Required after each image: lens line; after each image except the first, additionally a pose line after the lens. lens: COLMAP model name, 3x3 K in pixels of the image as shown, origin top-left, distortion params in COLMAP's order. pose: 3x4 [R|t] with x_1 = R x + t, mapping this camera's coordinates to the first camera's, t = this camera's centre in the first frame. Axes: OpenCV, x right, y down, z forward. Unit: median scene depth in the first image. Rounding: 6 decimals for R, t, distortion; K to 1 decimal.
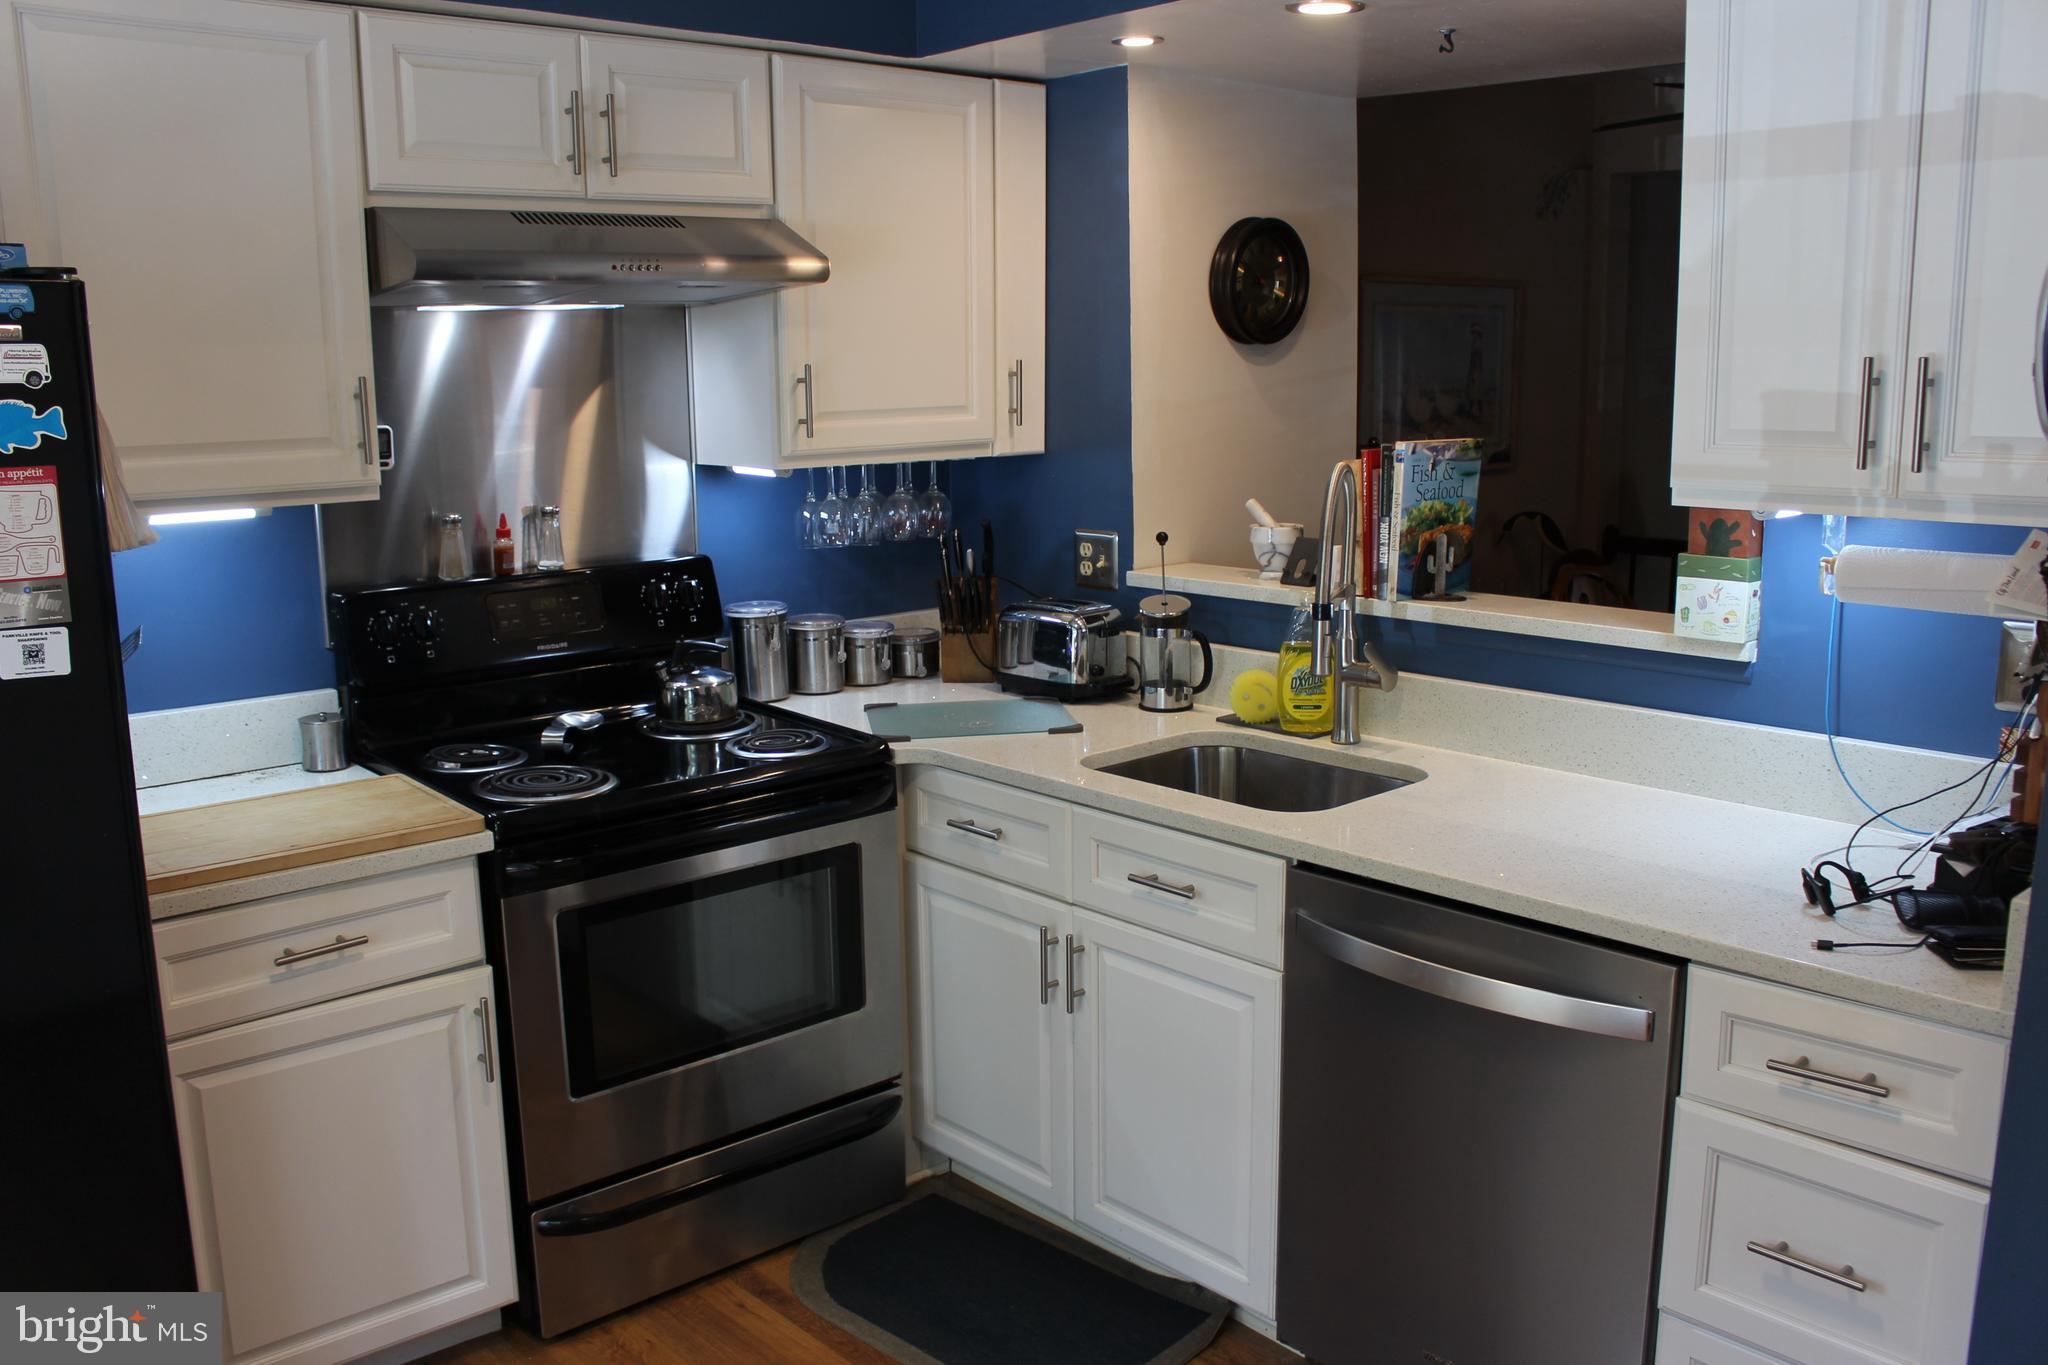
lens RADIAL K [[1726.8, 0, 1022.8], [0, 1726.8, 689.7], [0, 0, 1]] dist [-0.009405, -0.000625]
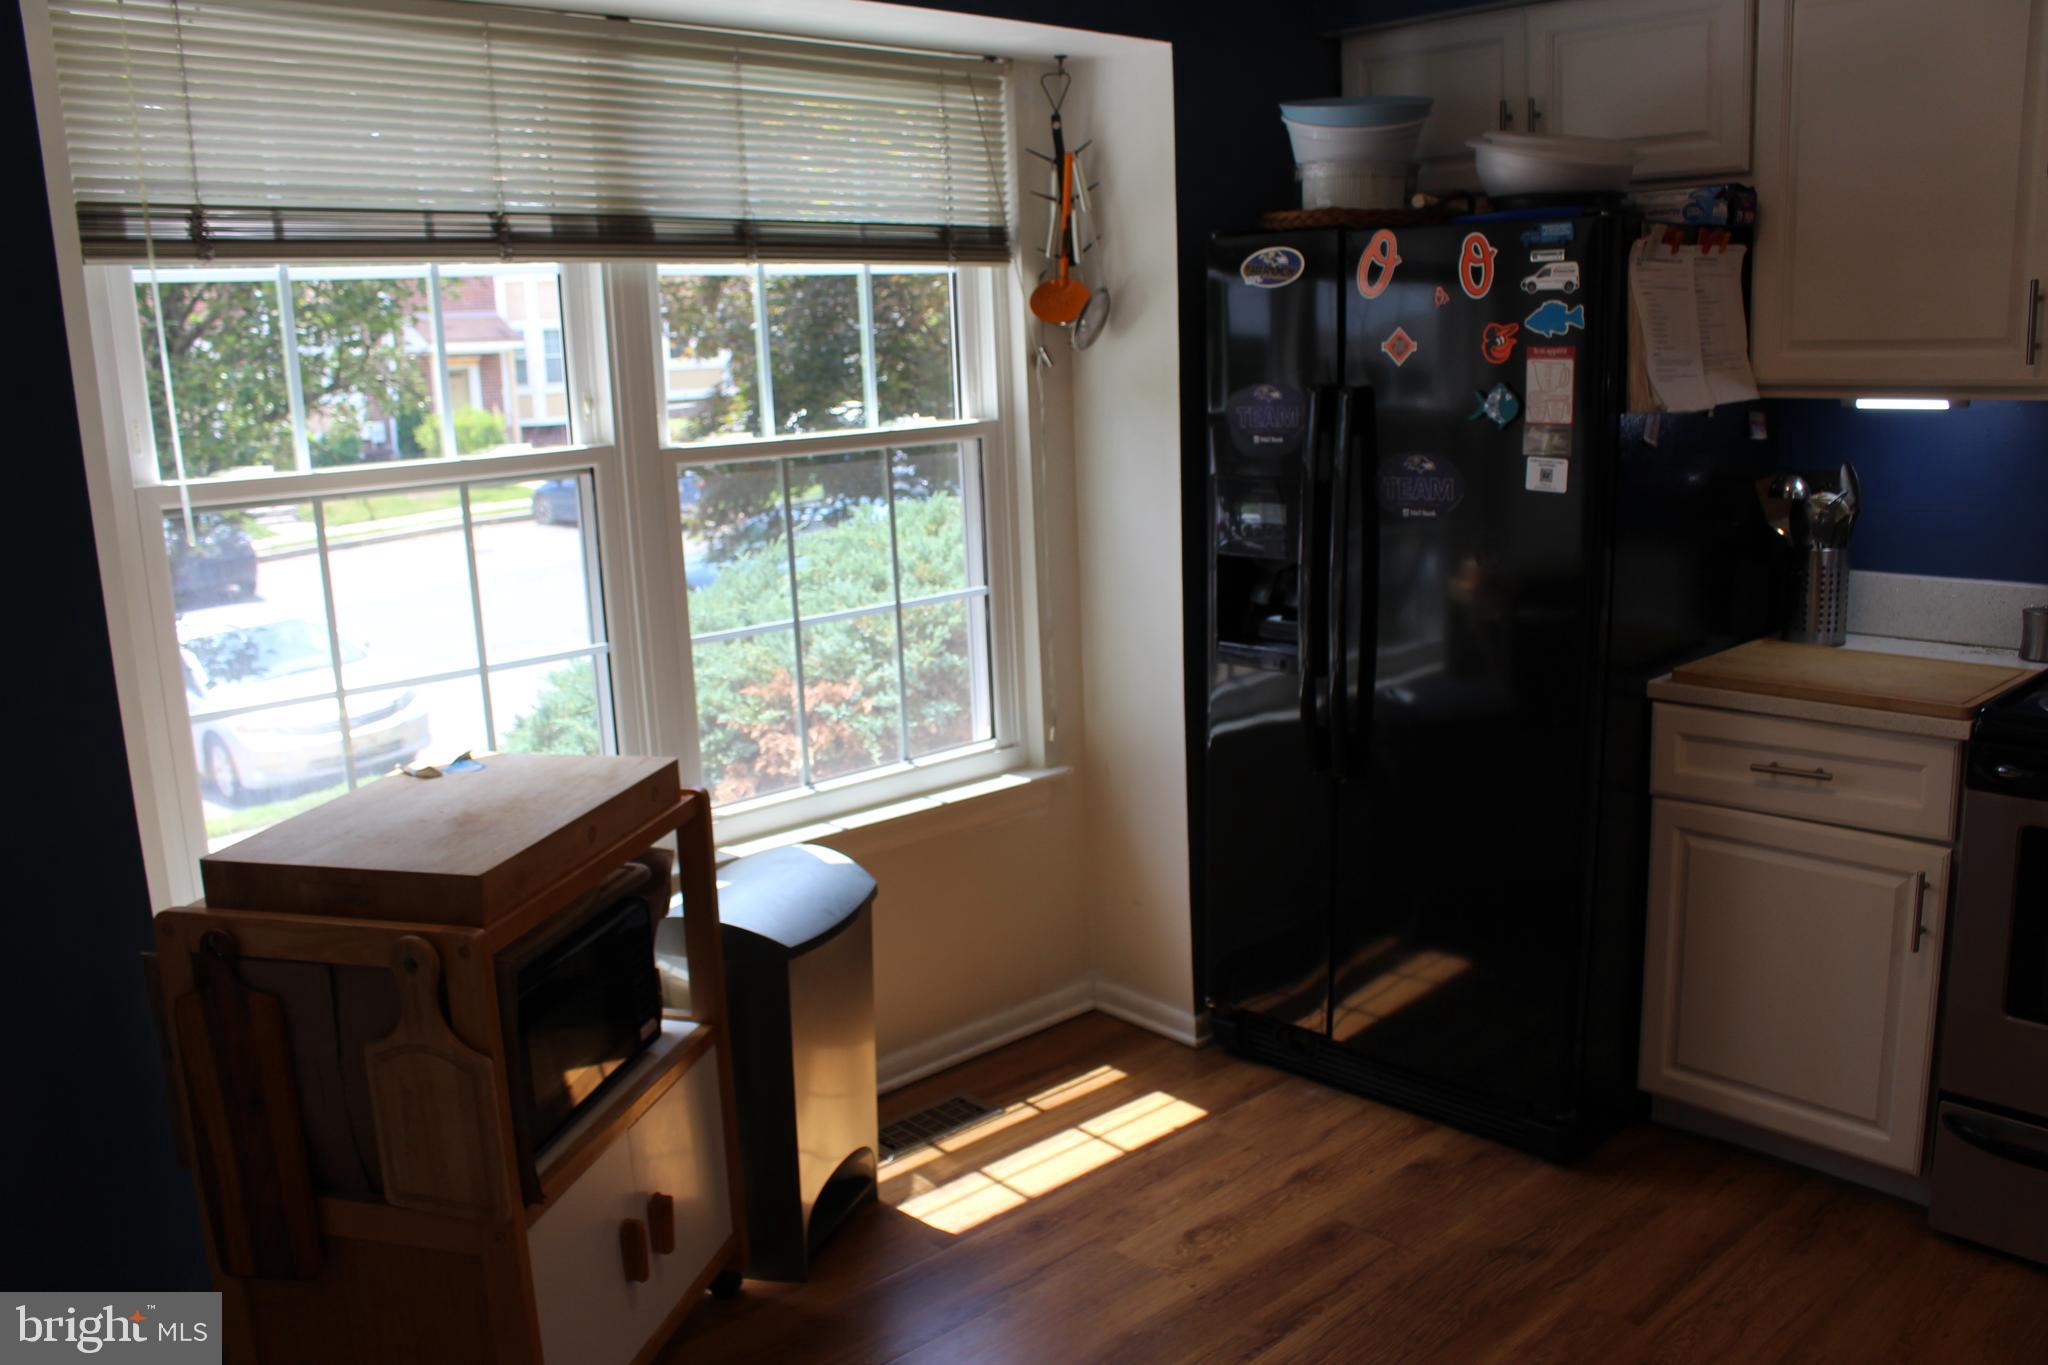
lens RADIAL K [[1726.8, 0, 1022.6], [0, 1726.8, 681.7], [0, 0, 1]] dist [-0.009405, -0.000625]
pose [[0.025568, 0.200113, -0.979439, 0.894833], [-0.164092, 0.967310, 0.193351, -0.061613], [0.986114, 0.155775, 0.057569, 0.500799]]
